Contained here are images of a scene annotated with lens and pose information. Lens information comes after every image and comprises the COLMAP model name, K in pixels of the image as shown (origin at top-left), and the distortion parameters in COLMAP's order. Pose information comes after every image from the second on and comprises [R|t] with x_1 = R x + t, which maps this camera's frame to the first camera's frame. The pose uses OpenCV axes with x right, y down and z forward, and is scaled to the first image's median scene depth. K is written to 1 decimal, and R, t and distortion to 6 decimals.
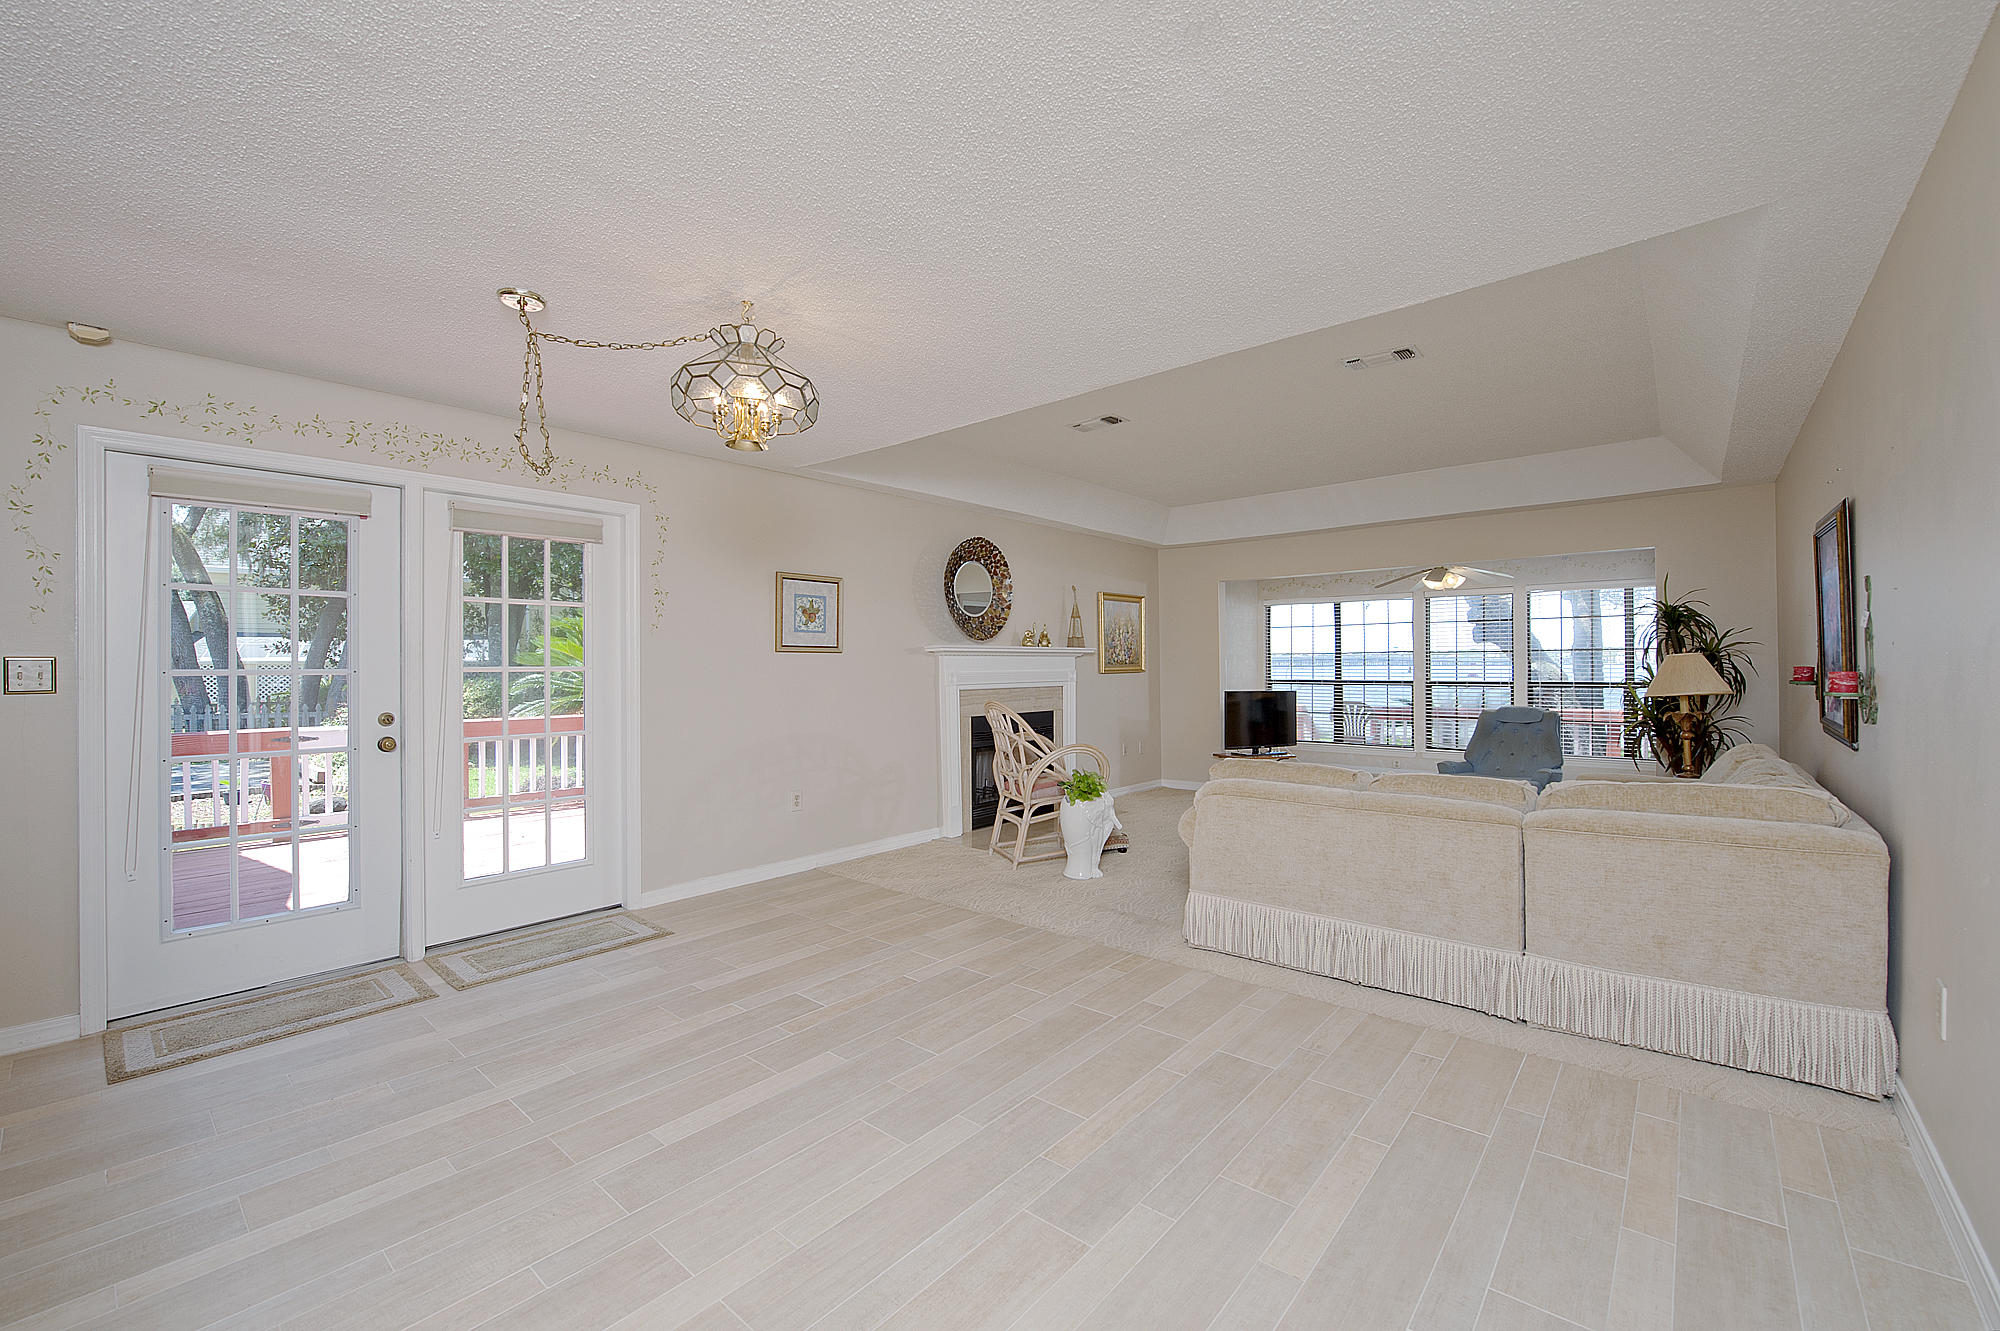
lens RADIAL K [[813.6, 0, 1026.3], [0, 813.6, 662.2], [0, 0, 1]] dist [-0.002628, -0.000453]
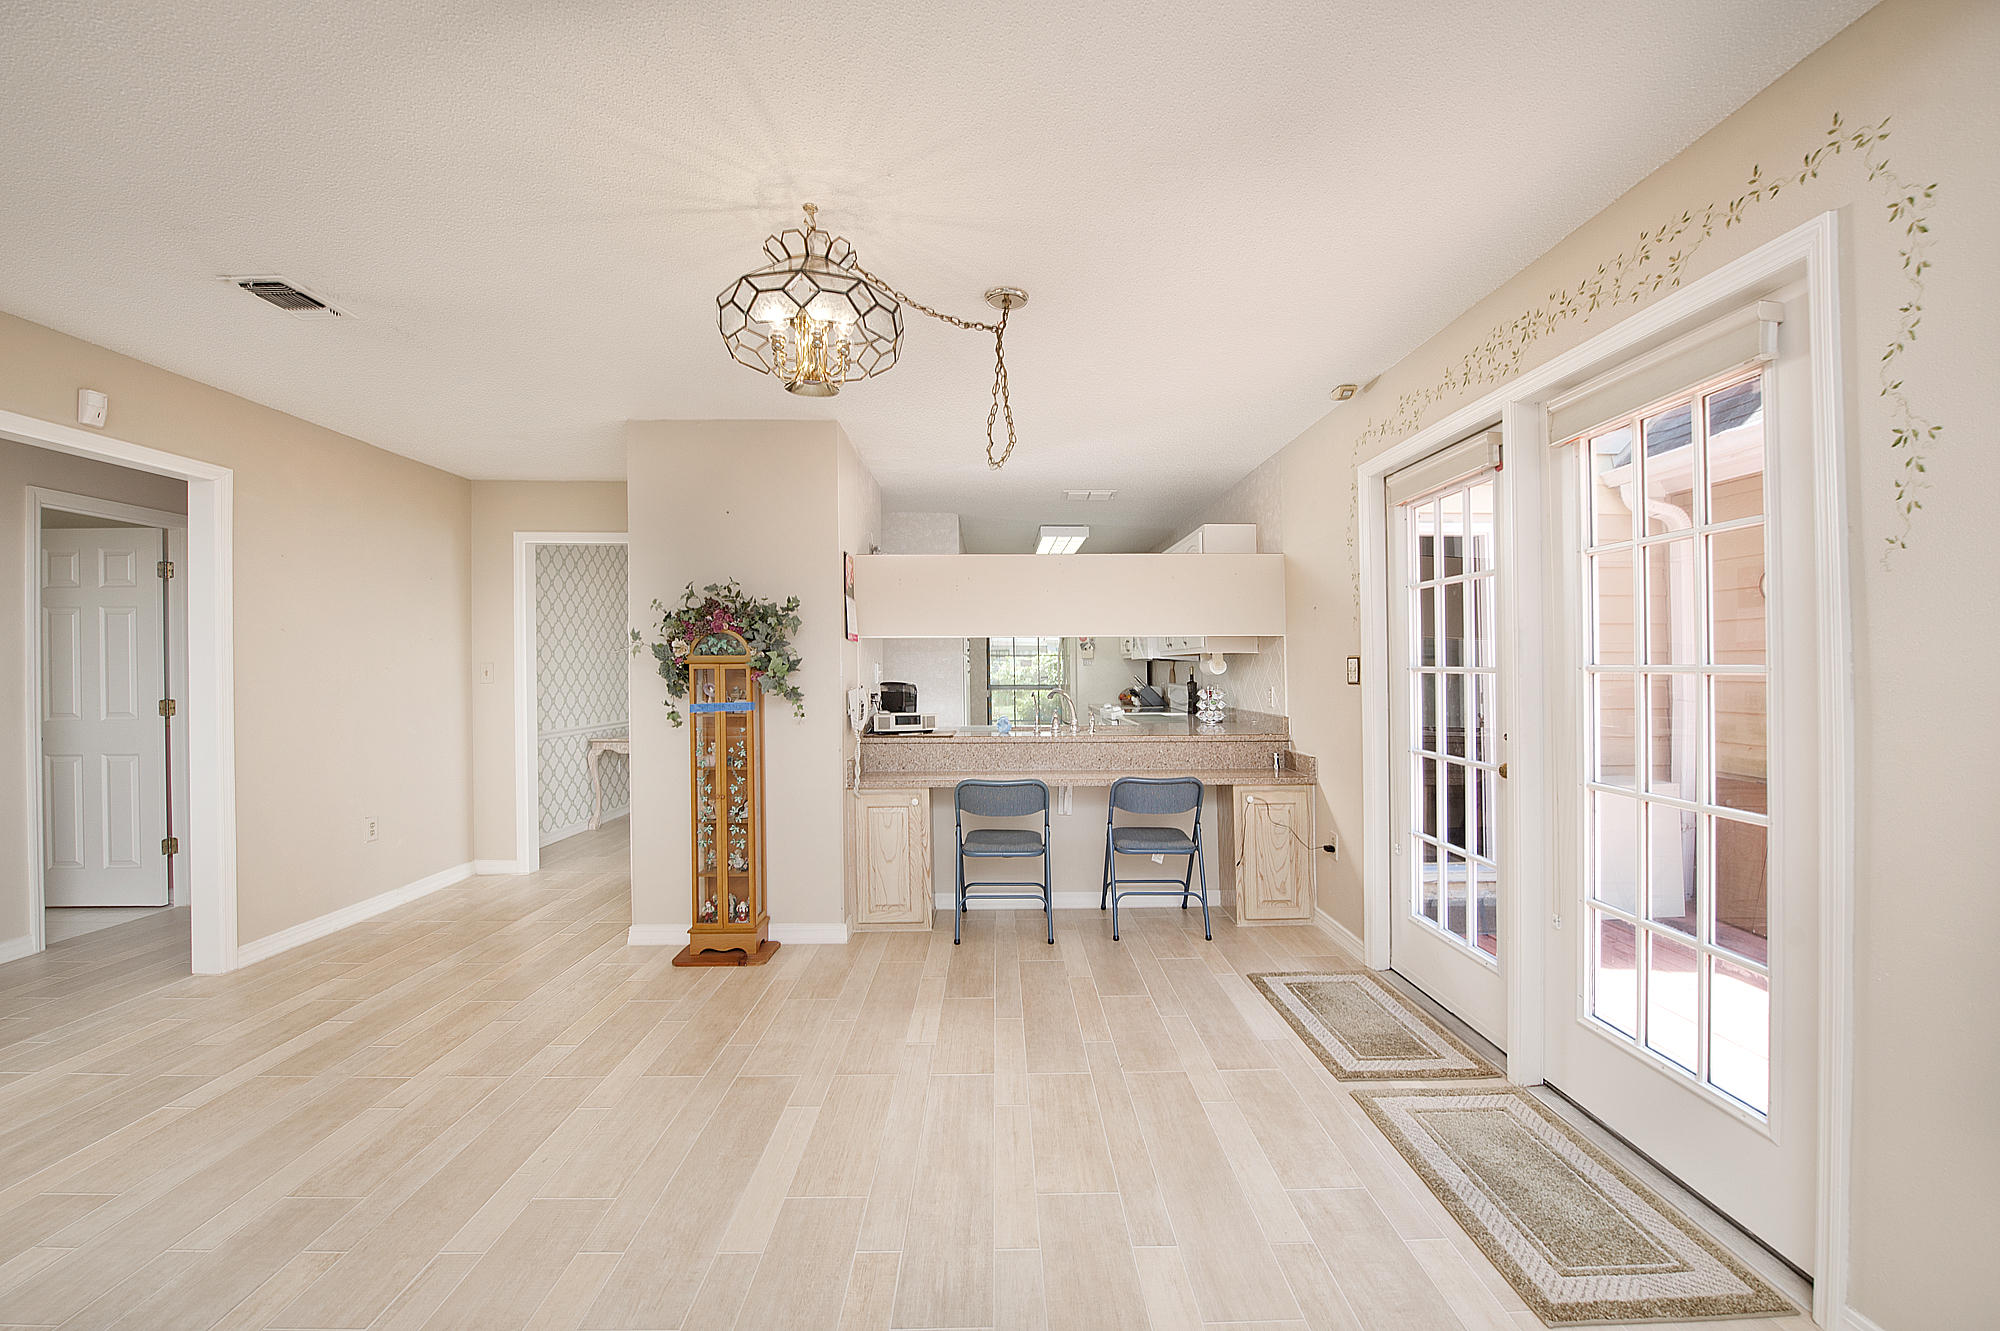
lens RADIAL K [[813.6, 0, 1026.3], [0, 813.6, 662.2], [0, 0, 1]] dist [-0.002628, -0.000453]
pose [[-0.746602, 0.008469, -0.665217, 0.033457], [0.013853, 0.999900, -0.002818, -0.001060], [0.665127, -0.011319, -0.746645, 1.558342]]
